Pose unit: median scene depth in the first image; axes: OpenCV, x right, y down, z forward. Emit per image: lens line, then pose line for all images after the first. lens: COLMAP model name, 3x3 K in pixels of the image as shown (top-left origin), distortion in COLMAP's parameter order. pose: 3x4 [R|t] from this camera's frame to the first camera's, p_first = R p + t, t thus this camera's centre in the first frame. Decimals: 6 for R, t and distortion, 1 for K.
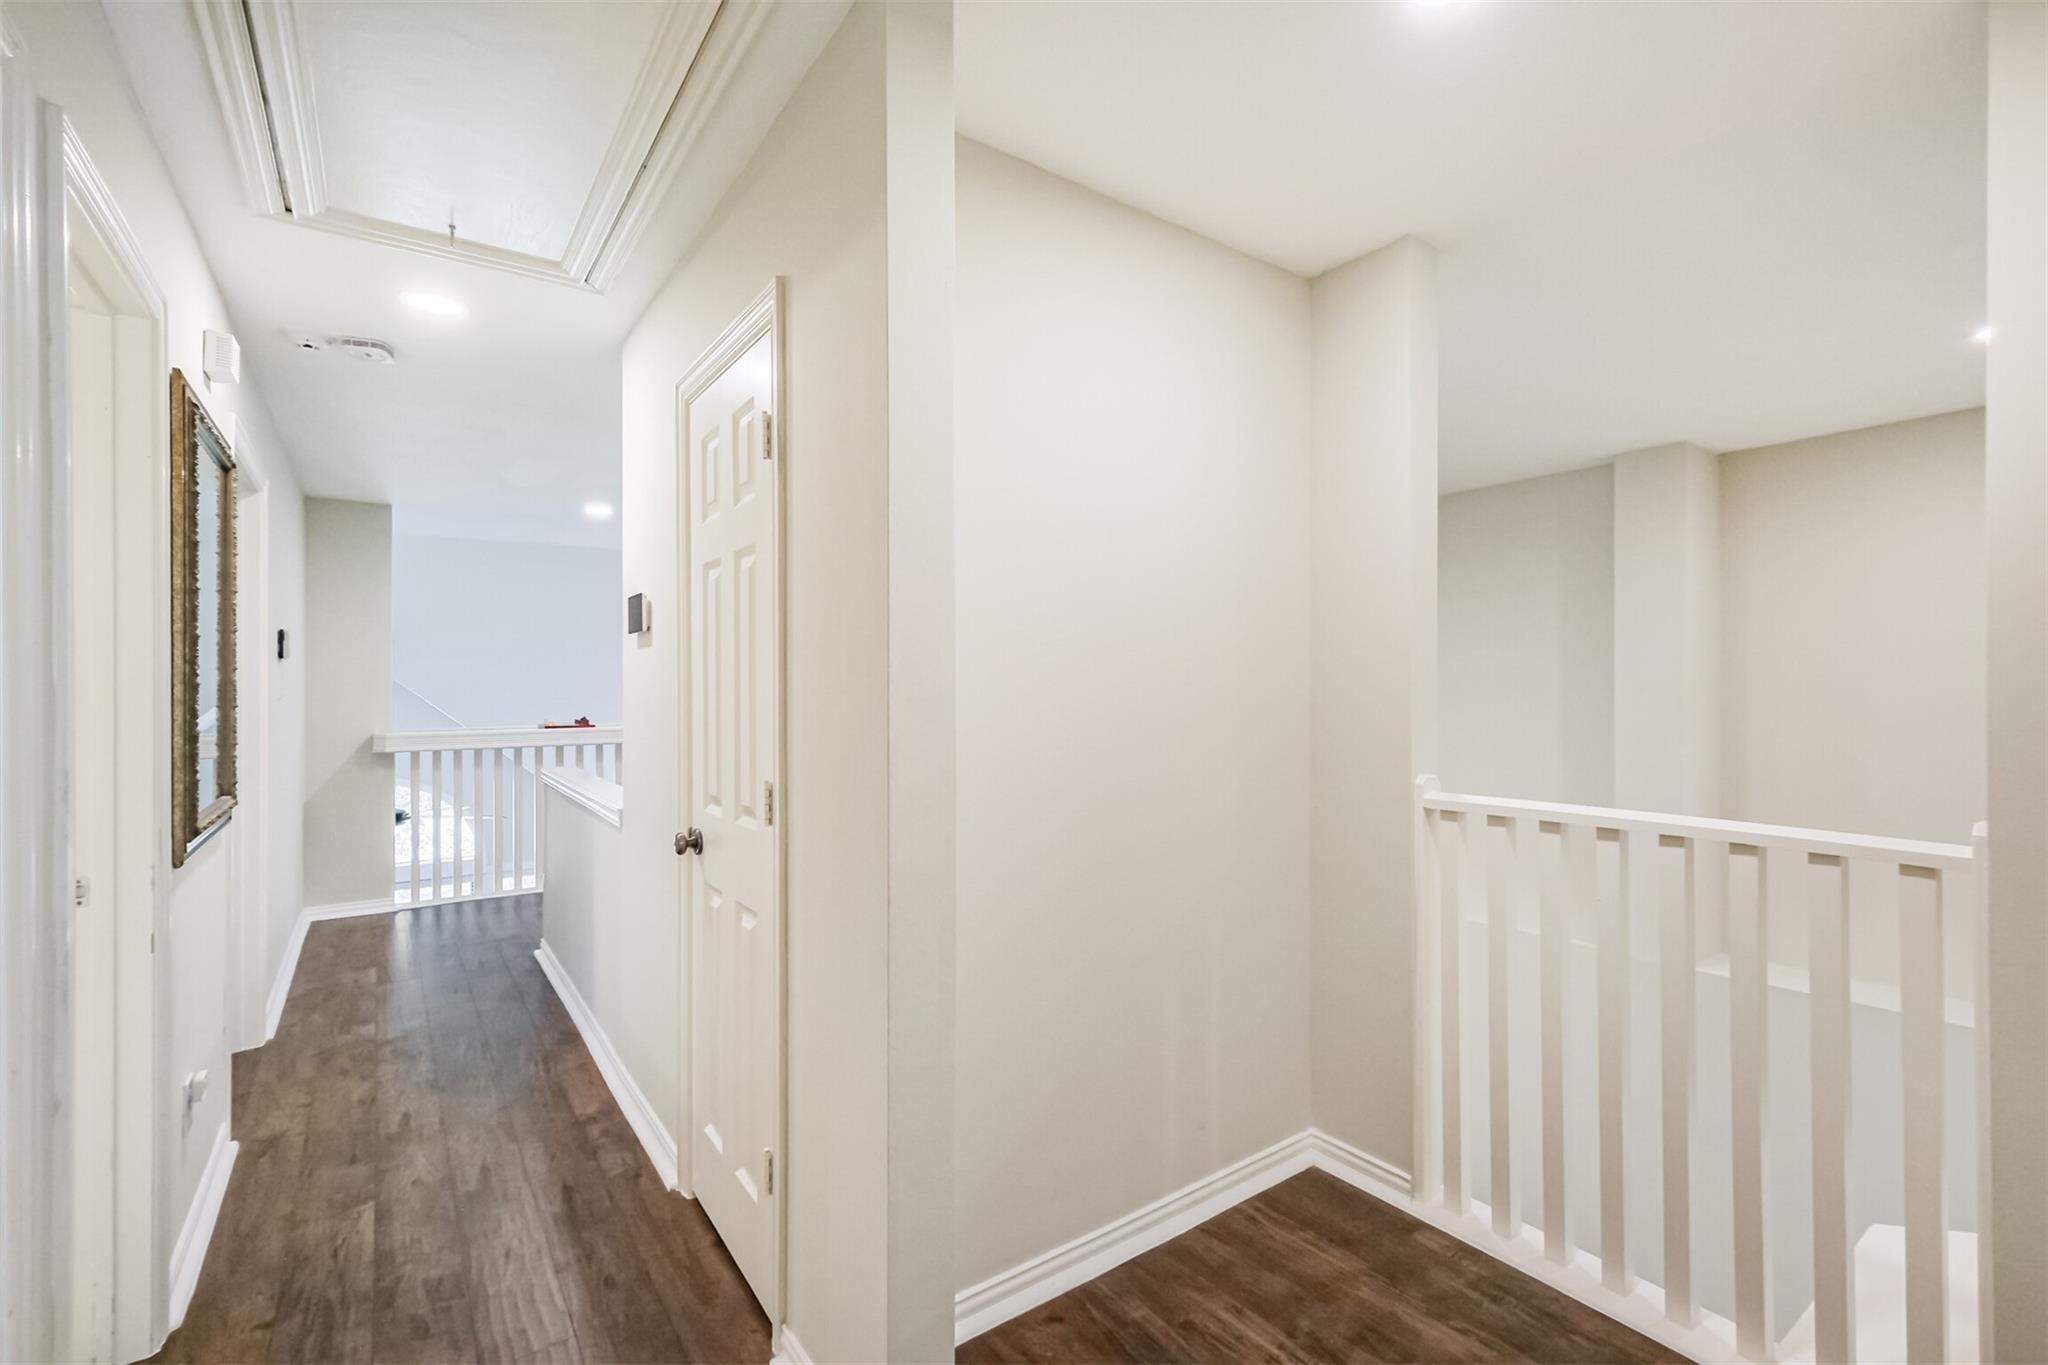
lens RADIAL K [[904.1, 0, 1026.2], [0, 904.1, 691.9], [0, 0, 1]] dist [0.006670, -0.000210]
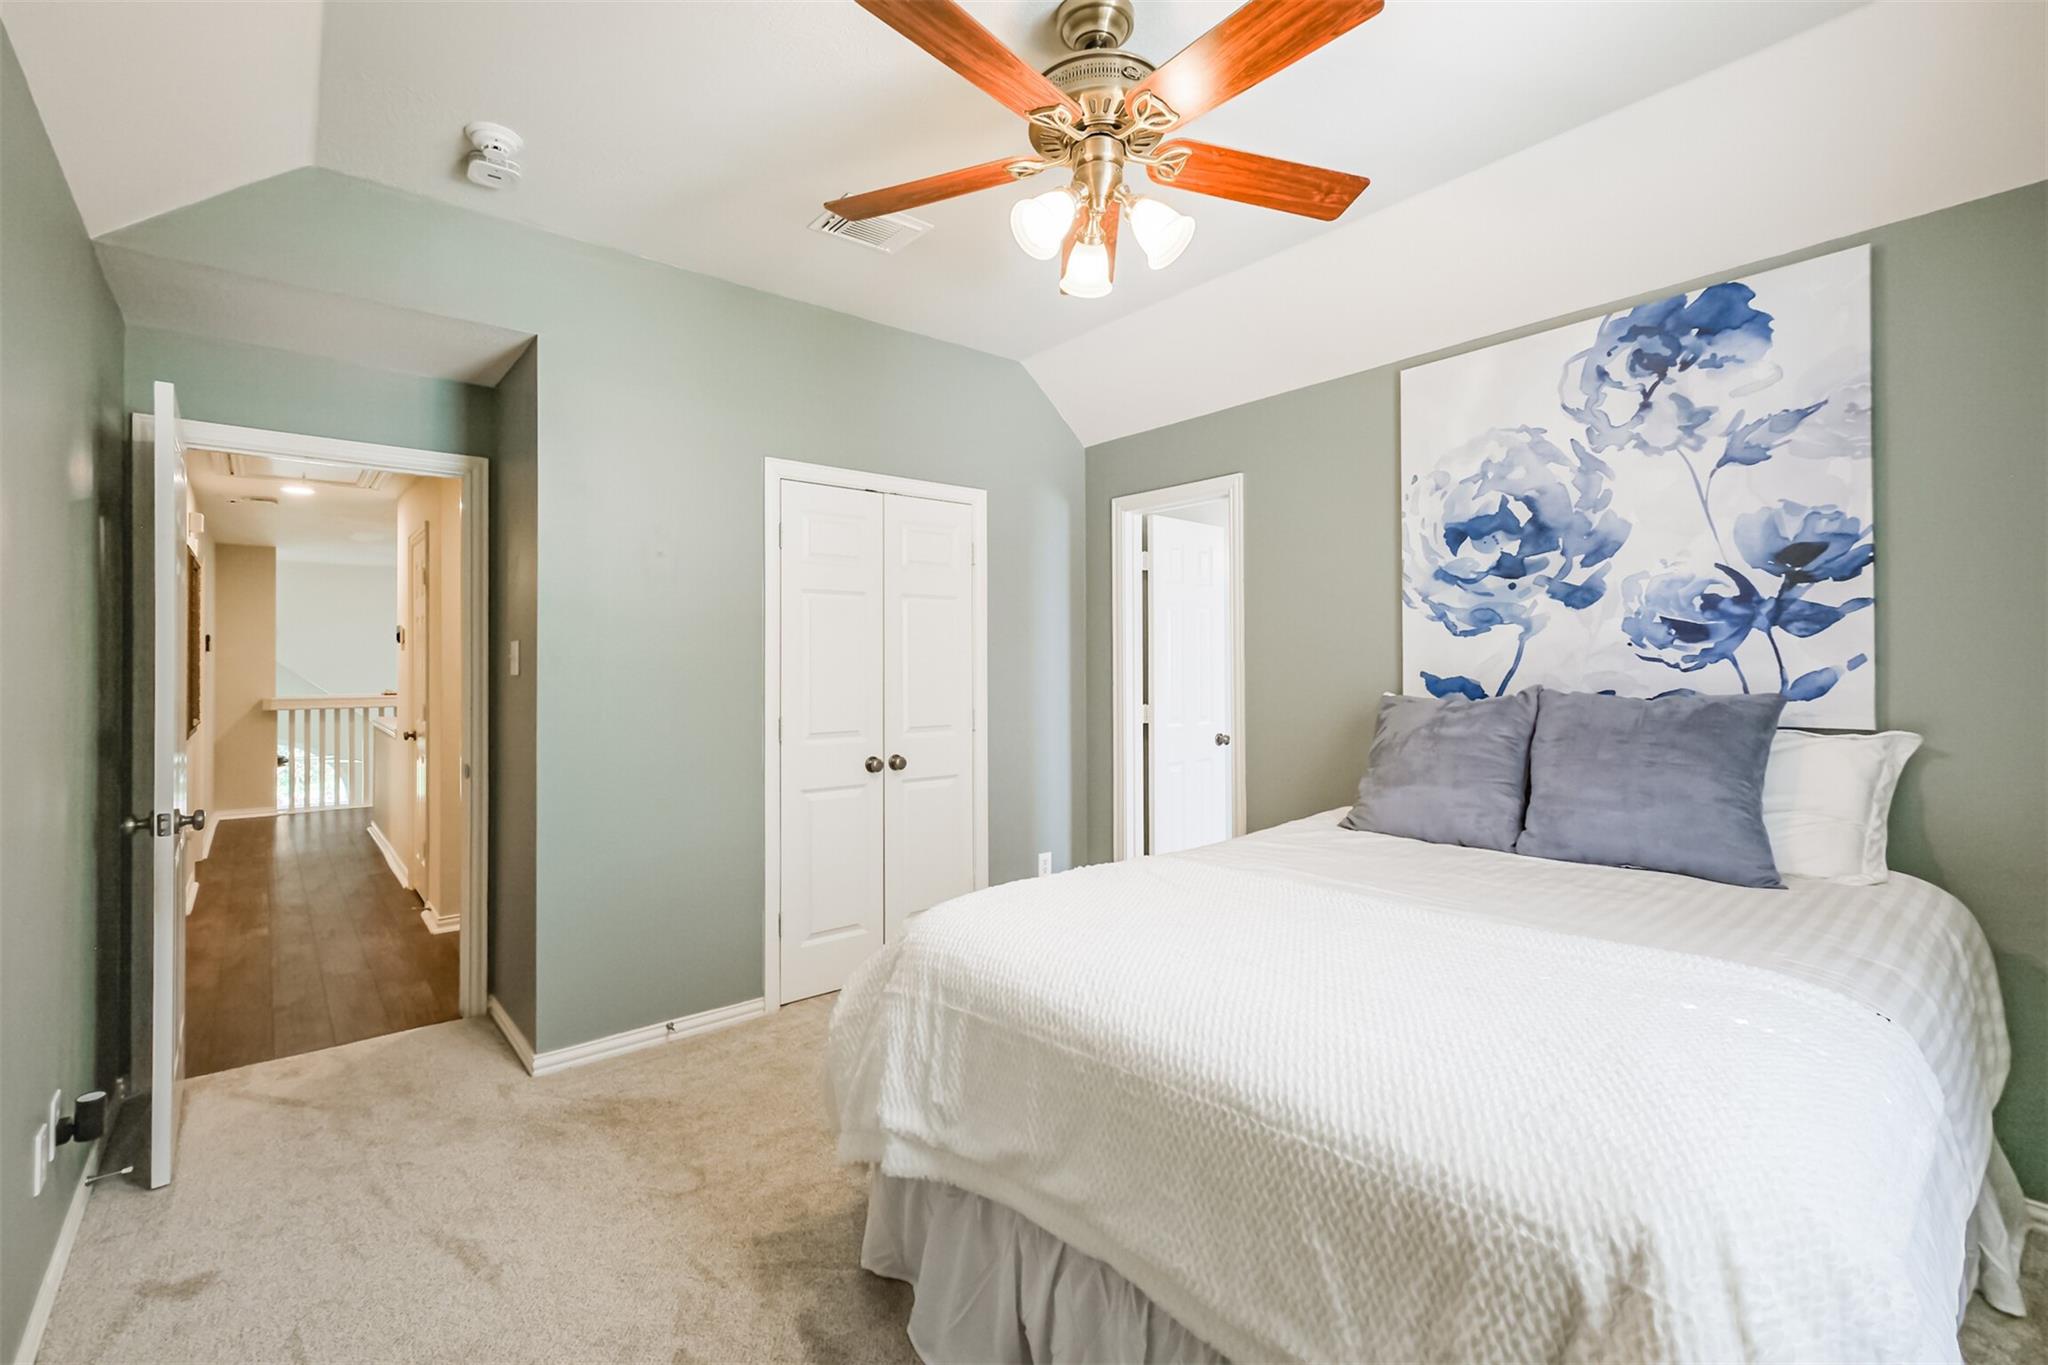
lens RADIAL K [[904.1, 0, 1022.8], [0, 904.1, 663.6], [0, 0, 1]] dist [0.006670, -0.000210]
pose [[0.996791, 0.001365, 0.080042, 0.423848], [-0.000964, 0.999987, -0.005059, -0.004782], [-0.080048, 0.004966, 0.996779, -0.612418]]
